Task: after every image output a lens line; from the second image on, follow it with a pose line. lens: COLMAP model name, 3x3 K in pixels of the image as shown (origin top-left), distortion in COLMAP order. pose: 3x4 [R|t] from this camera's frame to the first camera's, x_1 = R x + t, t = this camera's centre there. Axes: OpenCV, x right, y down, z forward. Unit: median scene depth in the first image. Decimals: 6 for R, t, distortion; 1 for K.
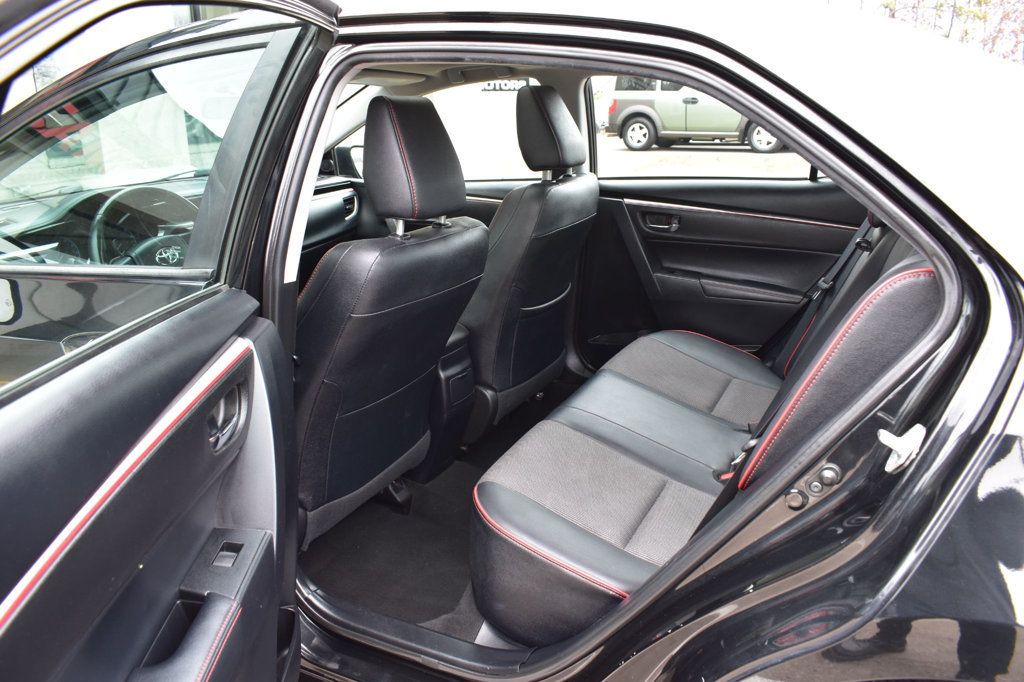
lens RADIAL K [[793.7, 0, 512.0], [0, 793.7, 341.0], [0, 0, 1]] dist [-0.092427, 0.004254]
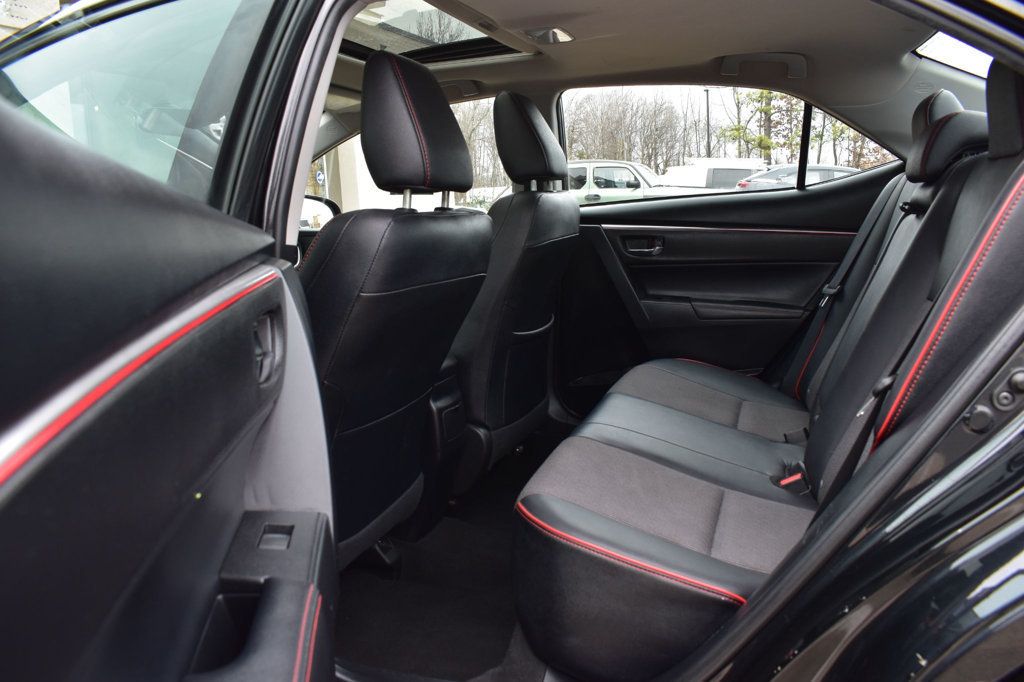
lens RADIAL K [[810.7, 0, 512.0], [0, 810.7, 341.0], [0, 0, 1]] dist [-0.093163, 0.004288]
pose [[0.990999, -0.053719, 0.122616, -0.104773], [0.070448, 0.988137, -0.136461, 0.095622], [-0.113831, 0.143871, 0.983028, 0.114272]]
